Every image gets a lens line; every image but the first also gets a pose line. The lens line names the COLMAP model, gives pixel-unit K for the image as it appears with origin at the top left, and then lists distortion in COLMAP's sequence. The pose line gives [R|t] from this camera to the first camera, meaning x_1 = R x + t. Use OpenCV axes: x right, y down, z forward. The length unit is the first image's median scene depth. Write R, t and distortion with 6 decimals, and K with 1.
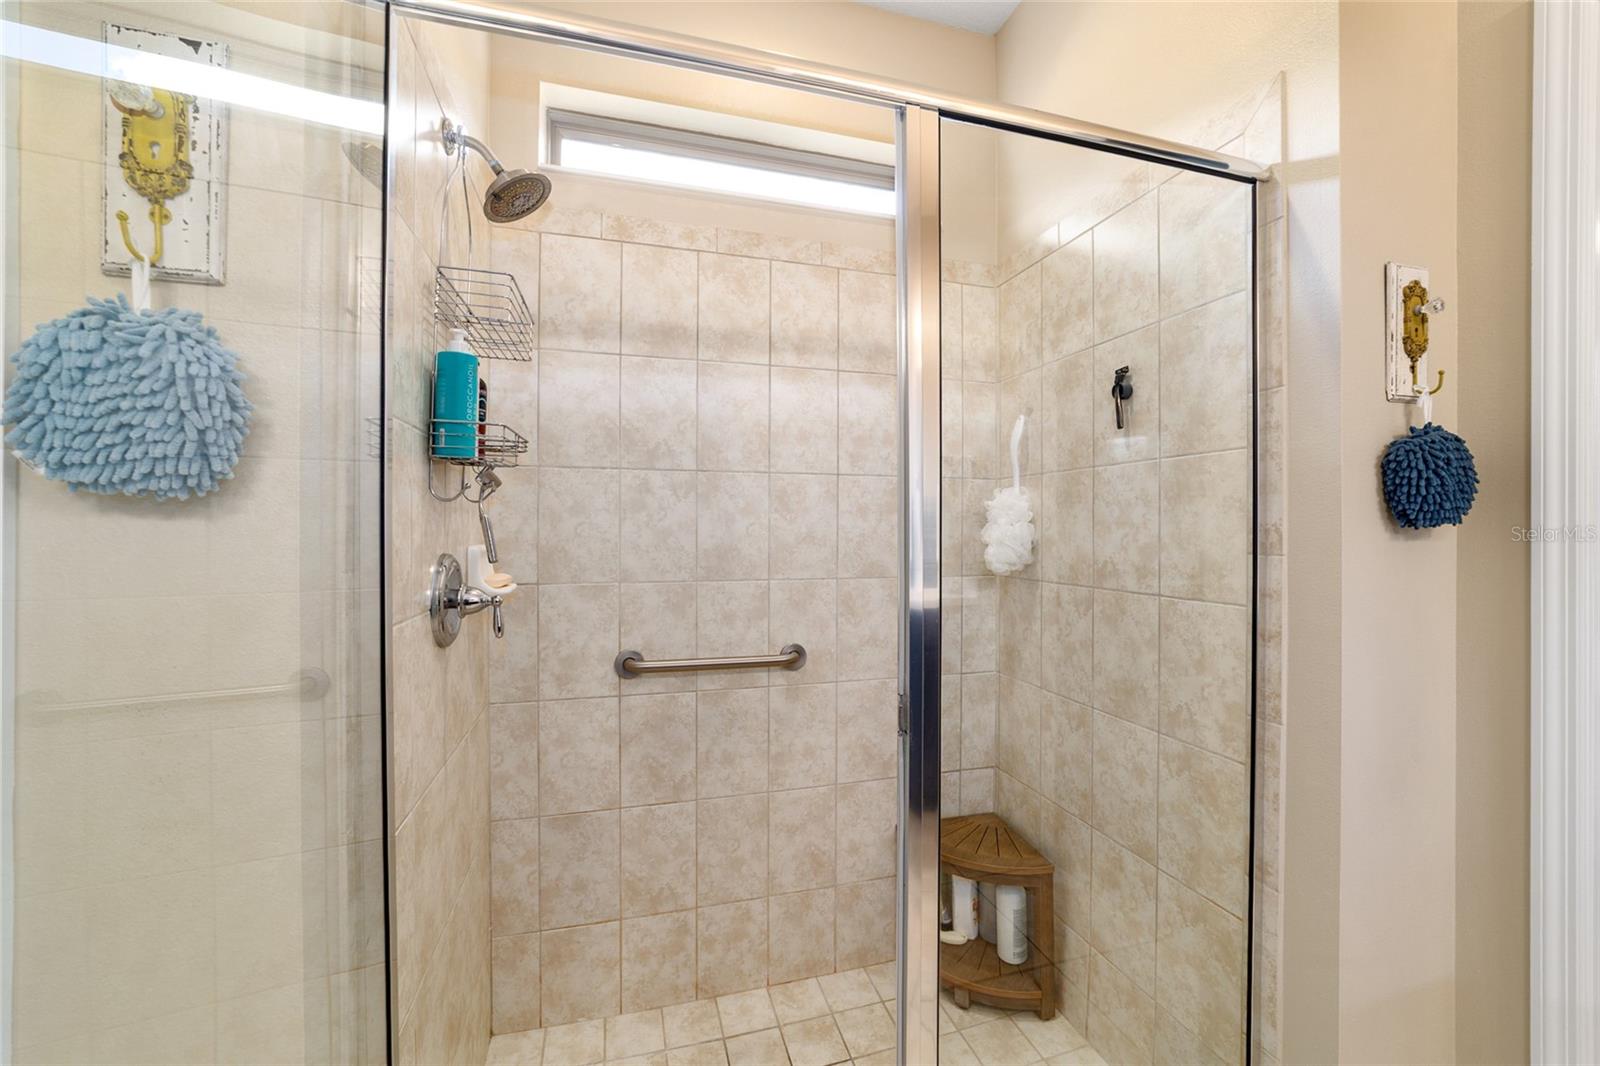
lens RADIAL K [[616.0, 0, 800.0], [0, 616.0, 533.0], [0, 0, 1]] dist [-0.025509, 0.011646]
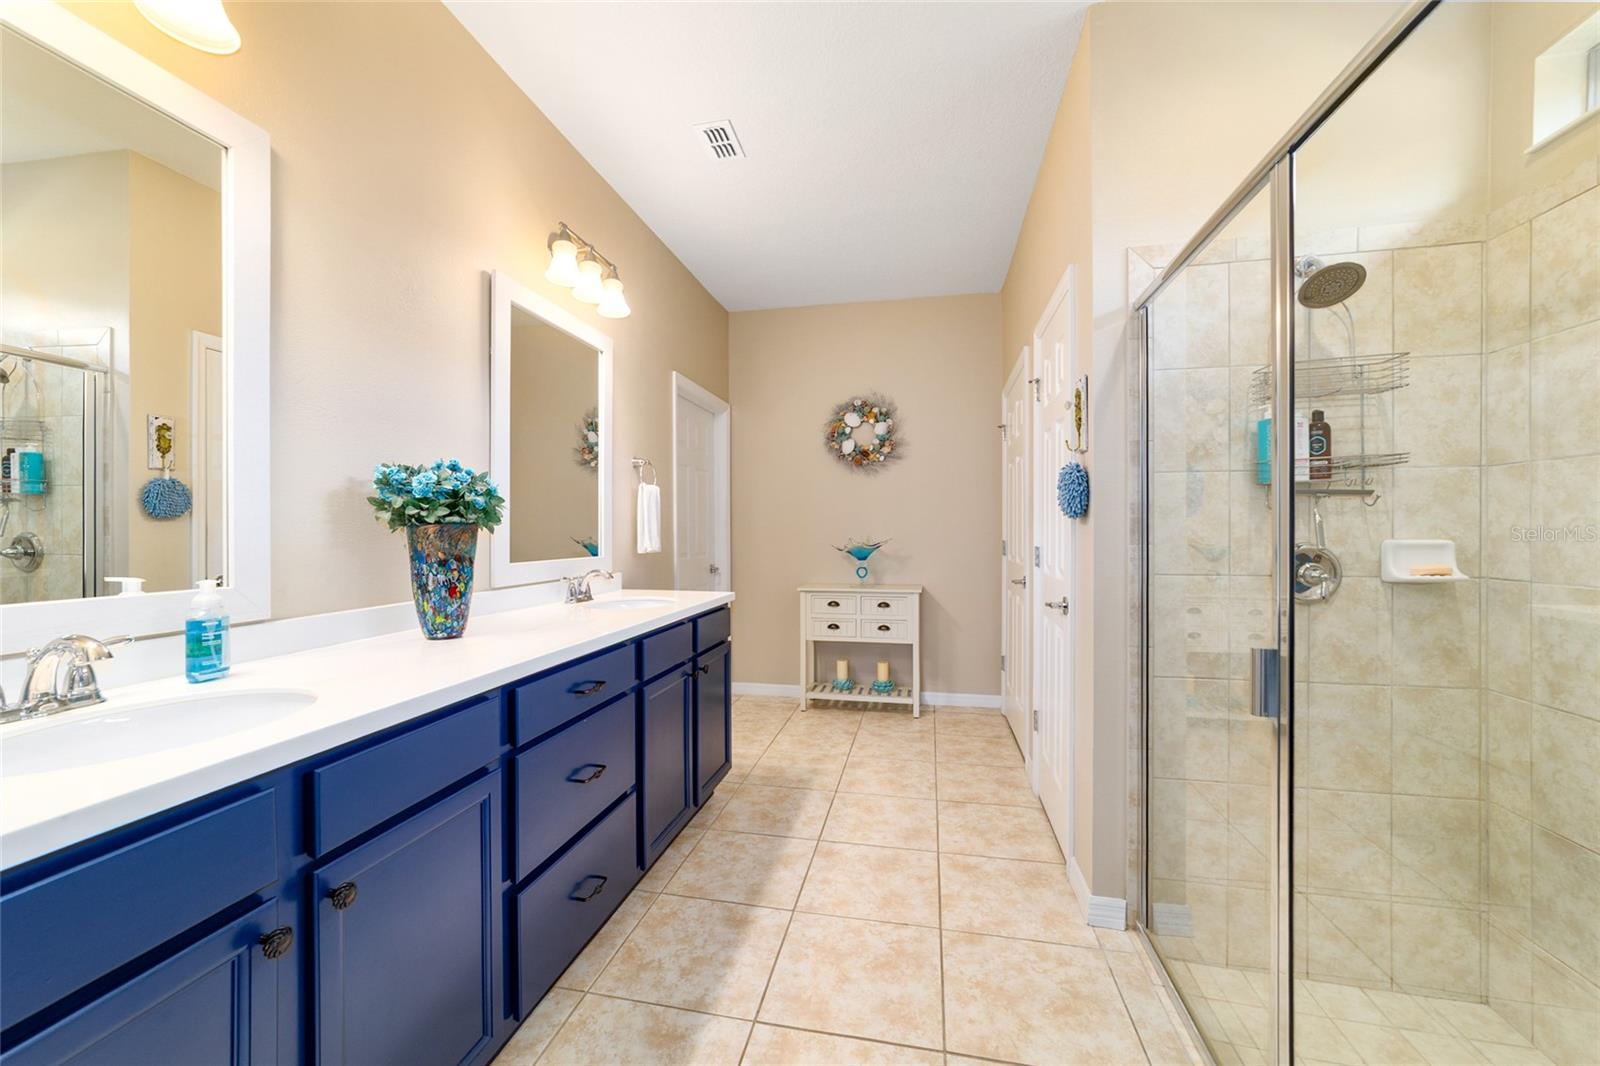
lens RADIAL K [[616.0, 0, 800.0], [0, 616.0, 533.0], [0, 0, 1]] dist [-0.025509, 0.011646]
pose [[-0.448908, 0.001423, -0.893577, 0.958128], [0.000938, 0.999999, 0.001122, 0.003113], [0.893577, -0.000335, -0.448909, 0.394151]]
